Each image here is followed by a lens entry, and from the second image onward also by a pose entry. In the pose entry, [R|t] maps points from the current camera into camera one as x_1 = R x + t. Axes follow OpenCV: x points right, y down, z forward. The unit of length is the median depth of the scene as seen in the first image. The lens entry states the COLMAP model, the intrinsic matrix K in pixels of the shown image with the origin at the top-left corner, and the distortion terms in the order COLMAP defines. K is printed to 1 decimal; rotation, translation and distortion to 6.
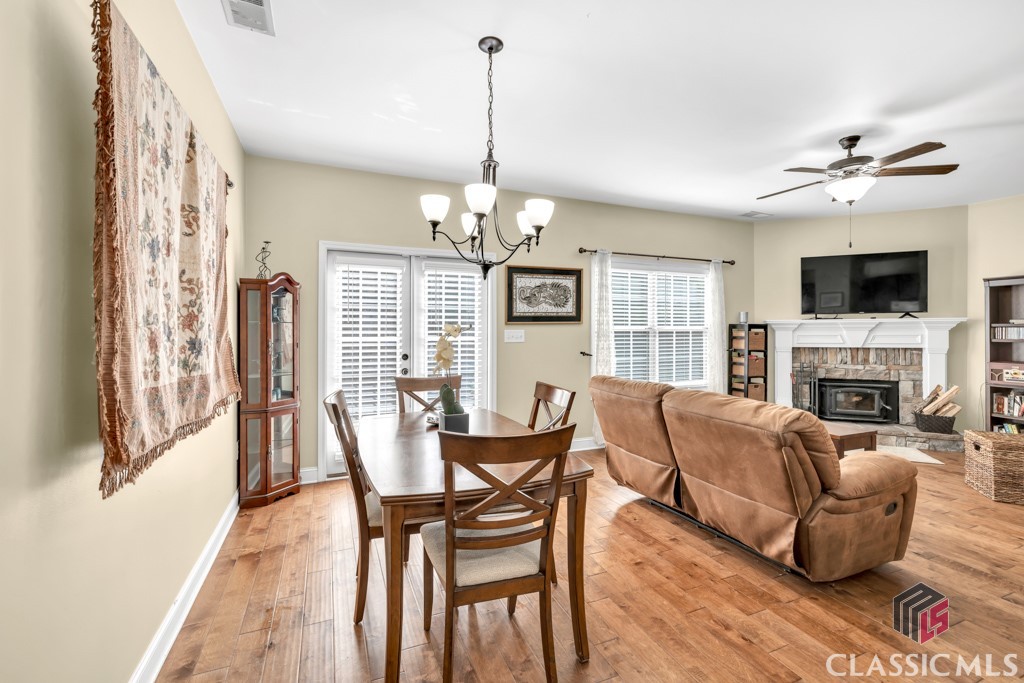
lens RADIAL K [[441.7, 0, 507.5], [0, 441.7, 323.8], [0, 0, 1]] dist [0.000577, 0.000594]
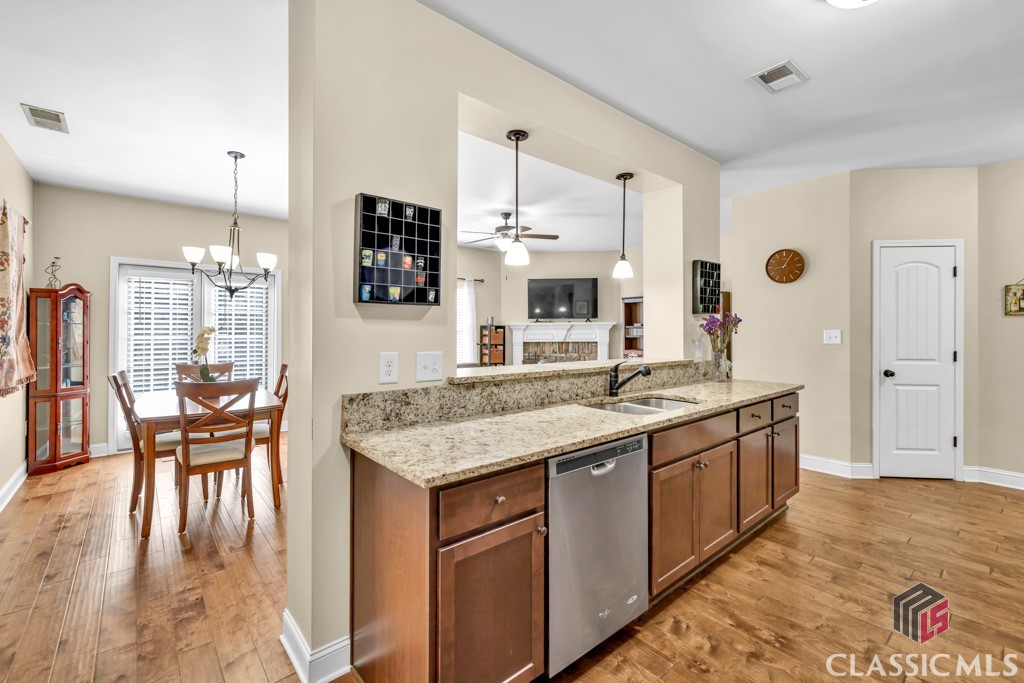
lens RADIAL K [[441.7, 0, 507.5], [0, 441.7, 323.8], [0, 0, 1]] dist [0.000577, 0.000594]
pose [[0.951798, 0.004389, 0.306694, 0.218126], [-0.004735, 0.999989, 0.000383, -0.007452], [-0.306689, -0.001816, 0.951808, -0.445510]]
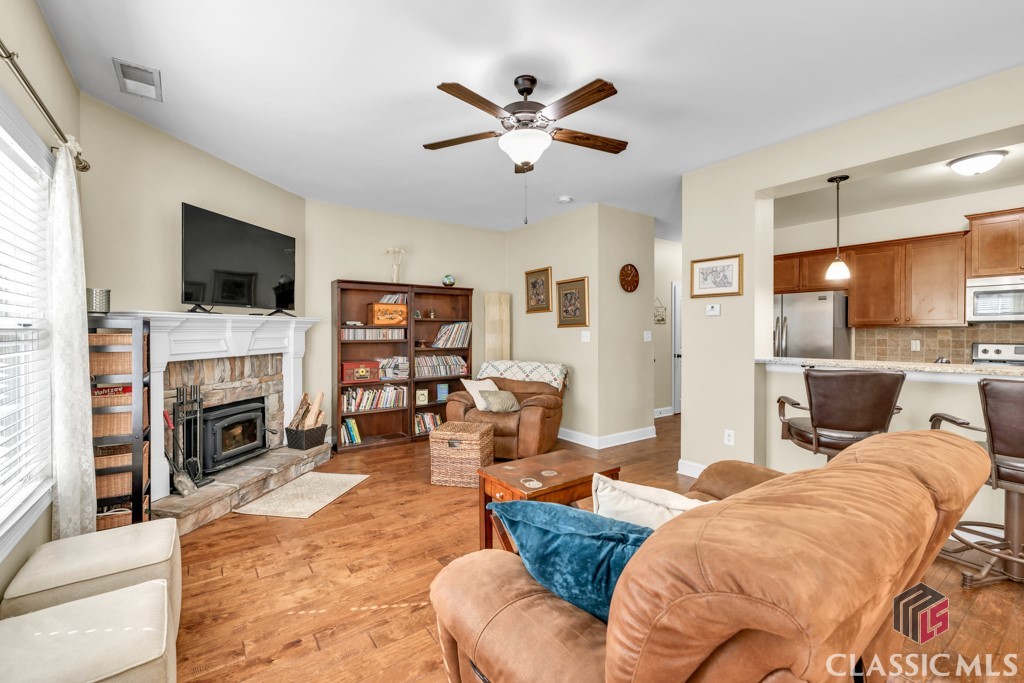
lens RADIAL K [[437.6, 0, 510.3], [0, 437.6, 333.1], [0, 0, 1]] dist [0.000426, 0.000313]
pose [[-0.232415, -0.003833, 0.972609, 0.030730], [-0.015179, 0.999885, 0.000313, 0.013720], [-0.972498, -0.014690, -0.232447, 0.963159]]
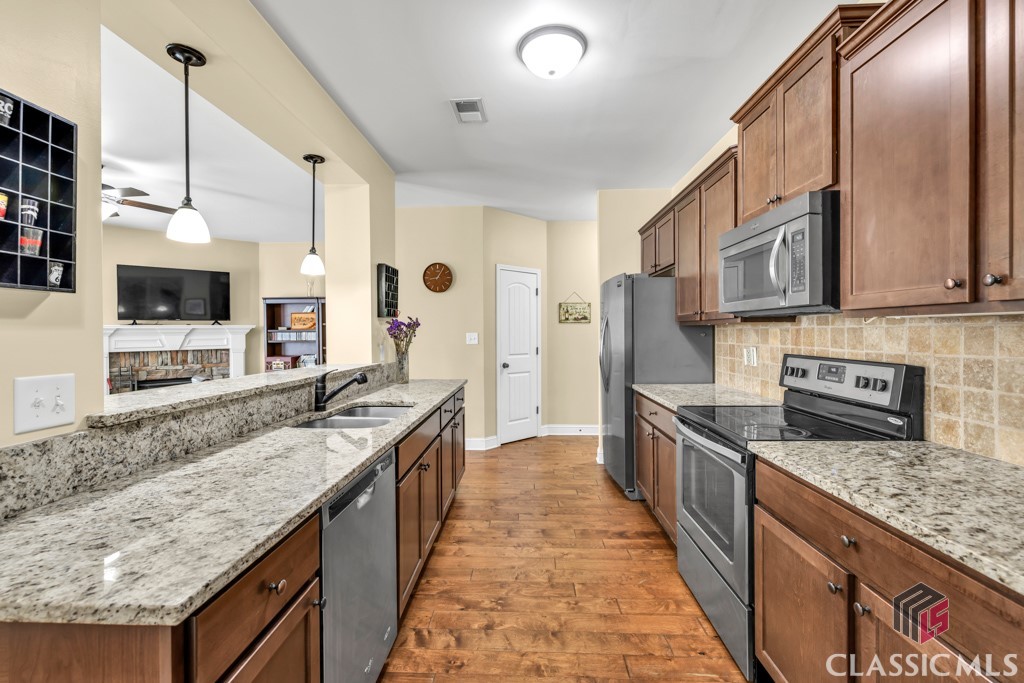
lens RADIAL K [[437.6, 0, 510.3], [0, 437.6, 333.1], [0, 0, 1]] dist [0.000426, 0.000313]
pose [[0.418304, -0.003704, 0.908300, 0.164165], [-0.006648, 0.999952, 0.007139, -0.005683], [-0.908283, -0.009025, 0.418259, -0.328462]]
